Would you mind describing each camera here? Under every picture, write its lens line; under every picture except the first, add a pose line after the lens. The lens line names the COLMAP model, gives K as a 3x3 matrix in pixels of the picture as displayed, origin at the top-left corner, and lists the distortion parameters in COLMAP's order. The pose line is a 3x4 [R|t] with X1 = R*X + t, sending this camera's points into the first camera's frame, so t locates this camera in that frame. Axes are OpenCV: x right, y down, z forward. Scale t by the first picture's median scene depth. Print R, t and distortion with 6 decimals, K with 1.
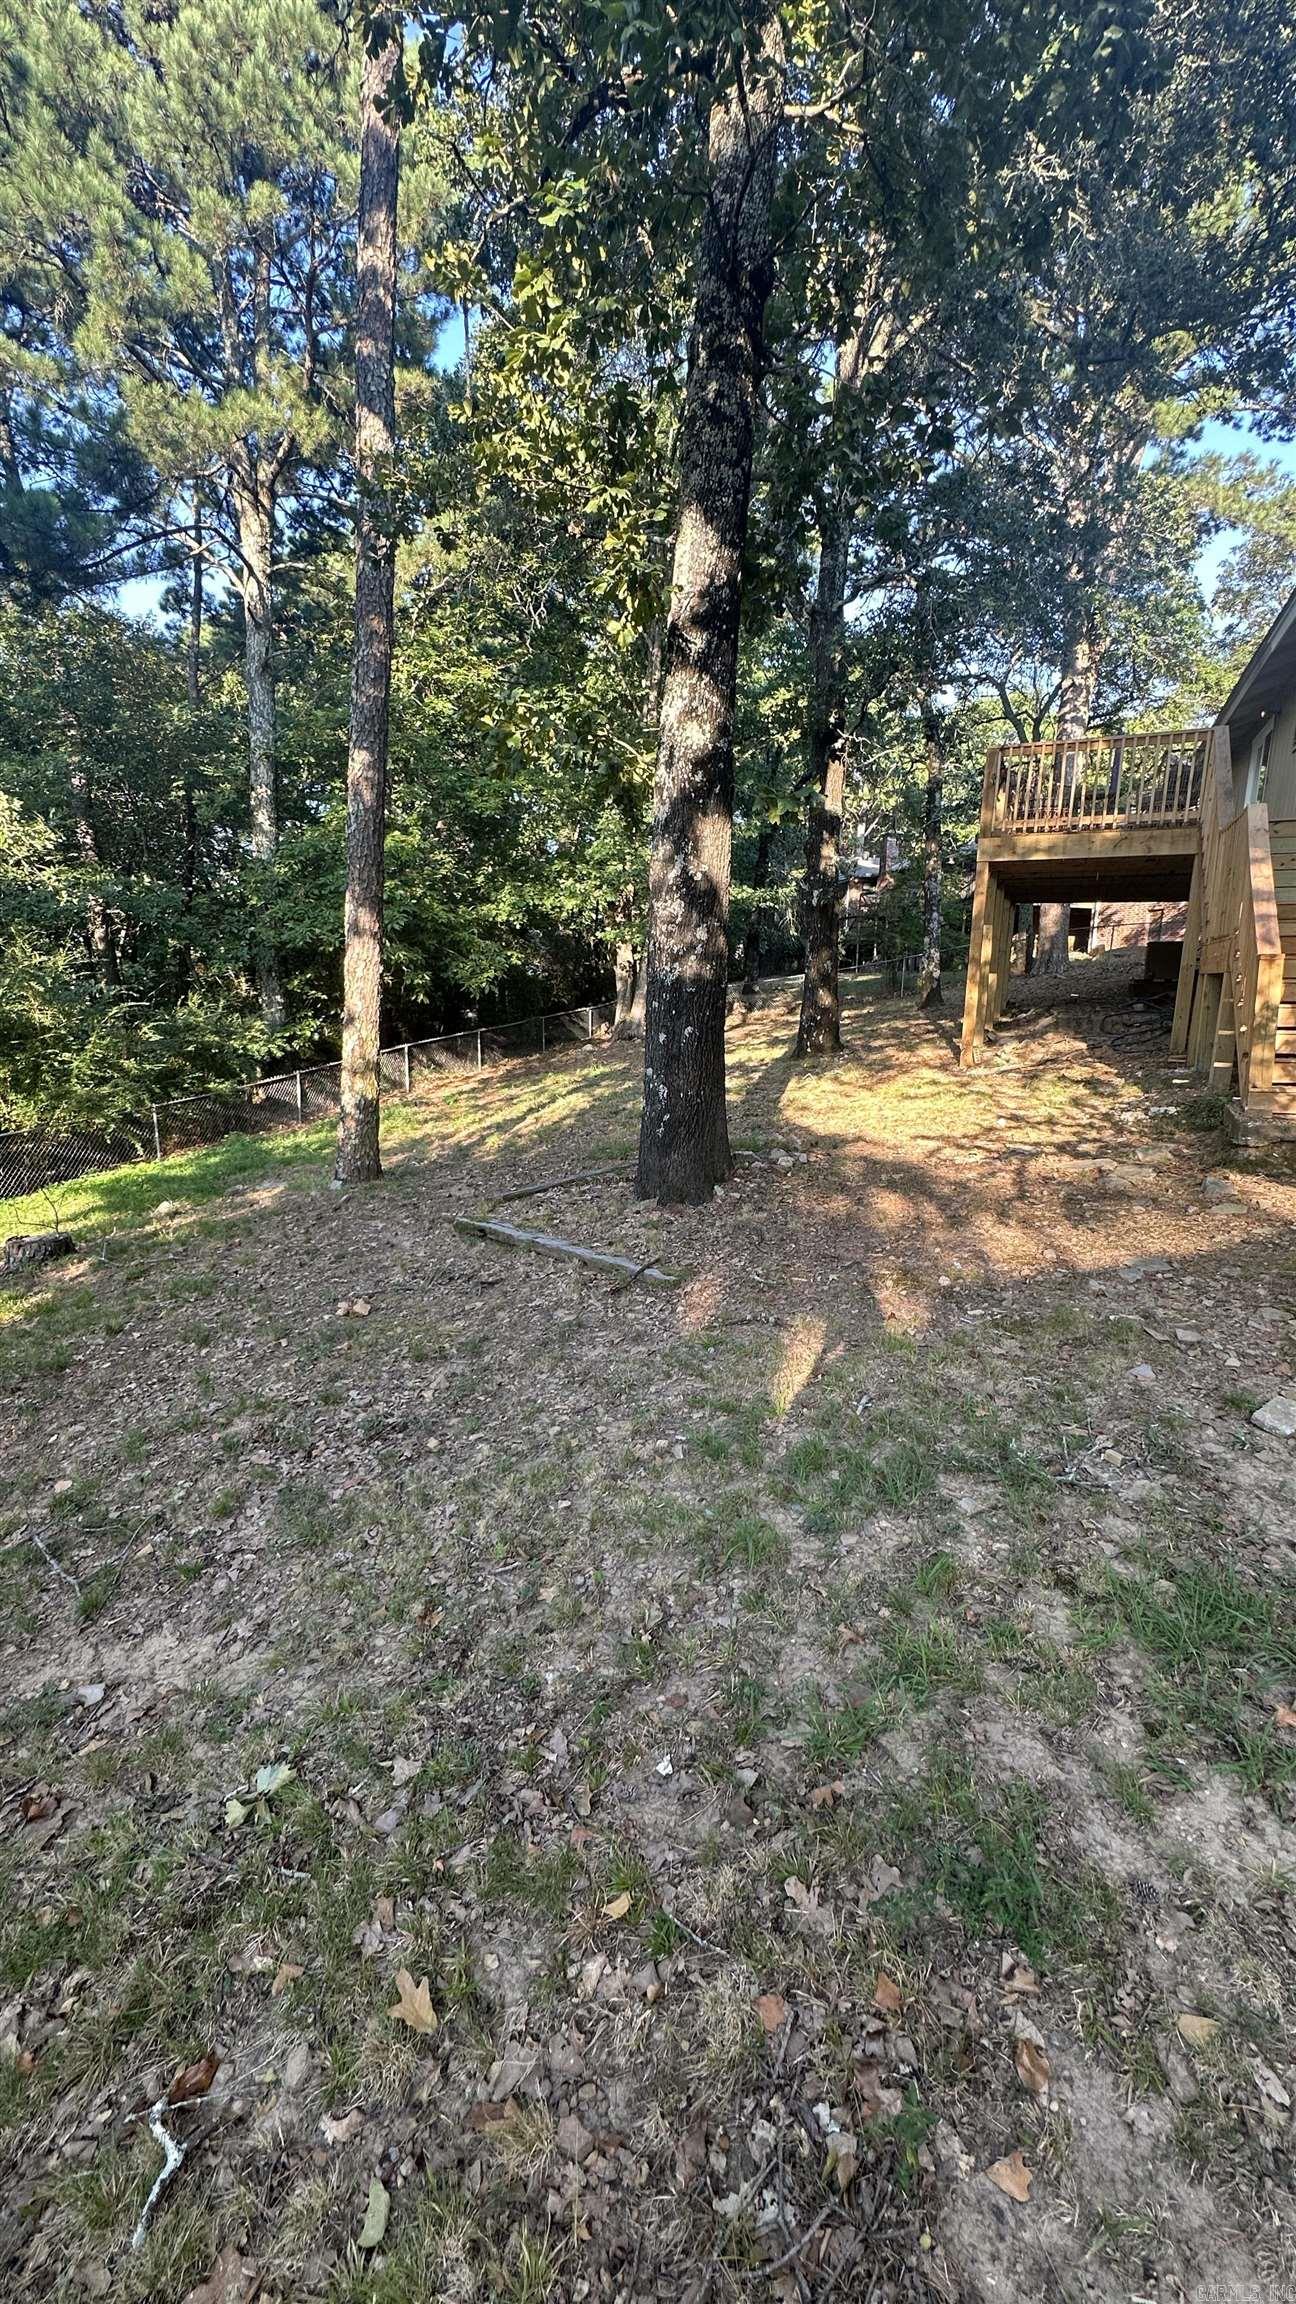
lens RADIAL K [[926.0, 0, 648.0], [0, 926.0, 1152.0], [0, 0, 1]] dist [-0.000899, -0.000218]
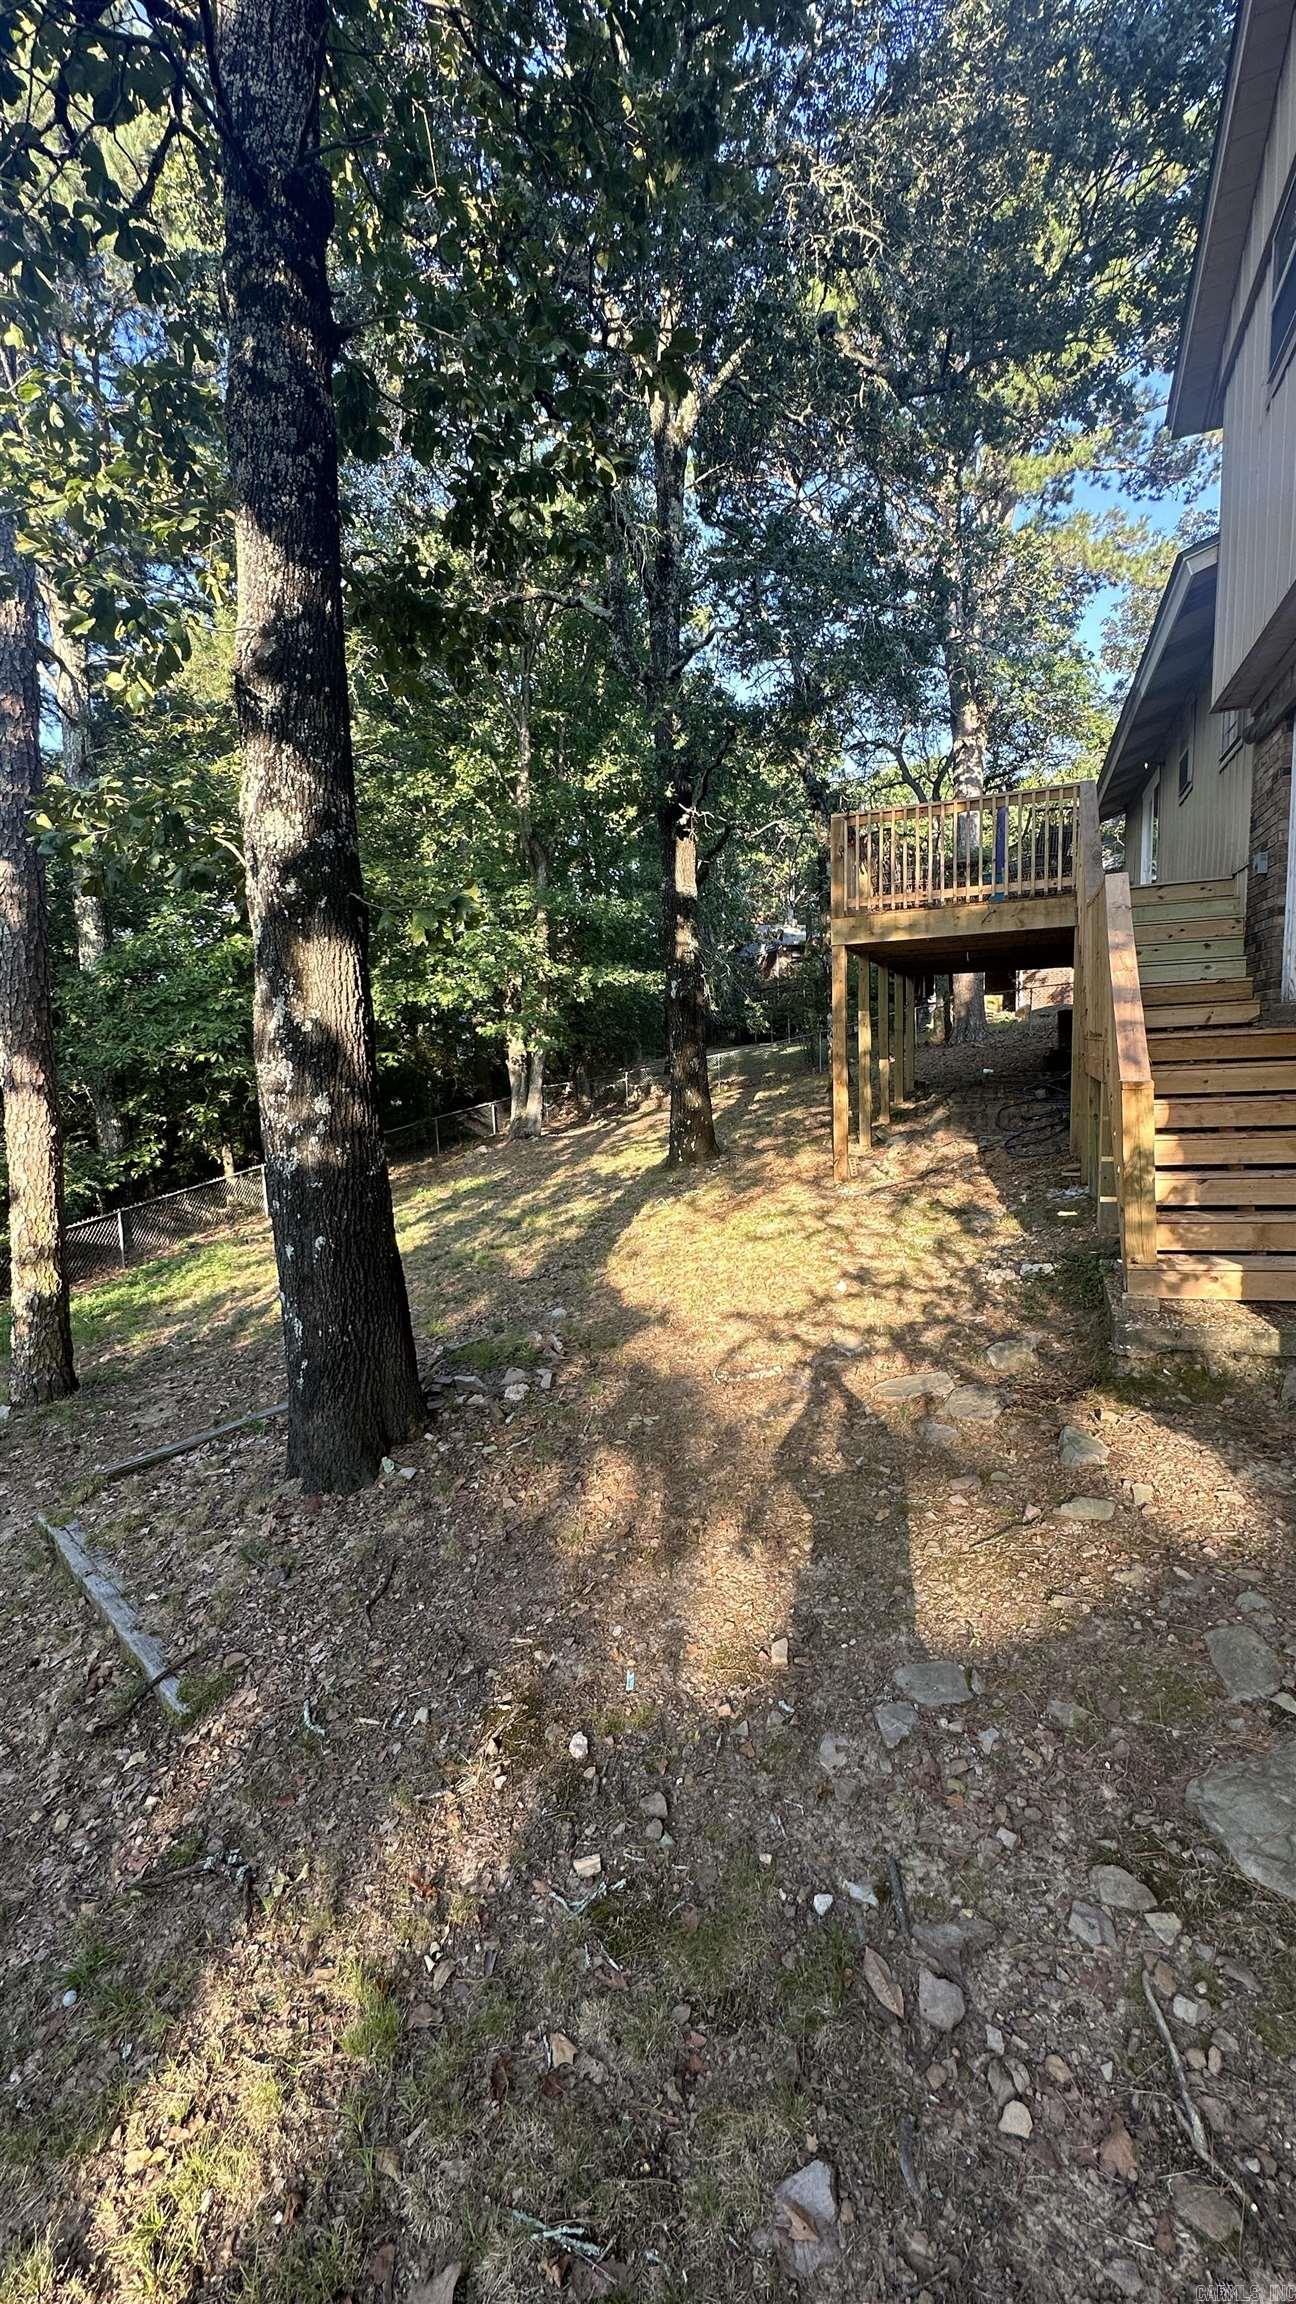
lens RADIAL K [[926.0, 0, 648.0], [0, 926.0, 1152.0], [0, 0, 1]] dist [-0.000899, -0.000218]
pose [[0.997619, -0.059885, 0.034212, 0.150809], [0.062198, 0.995528, -0.071102, -0.074685], [-0.029801, 0.073060, 0.996882, 0.166646]]
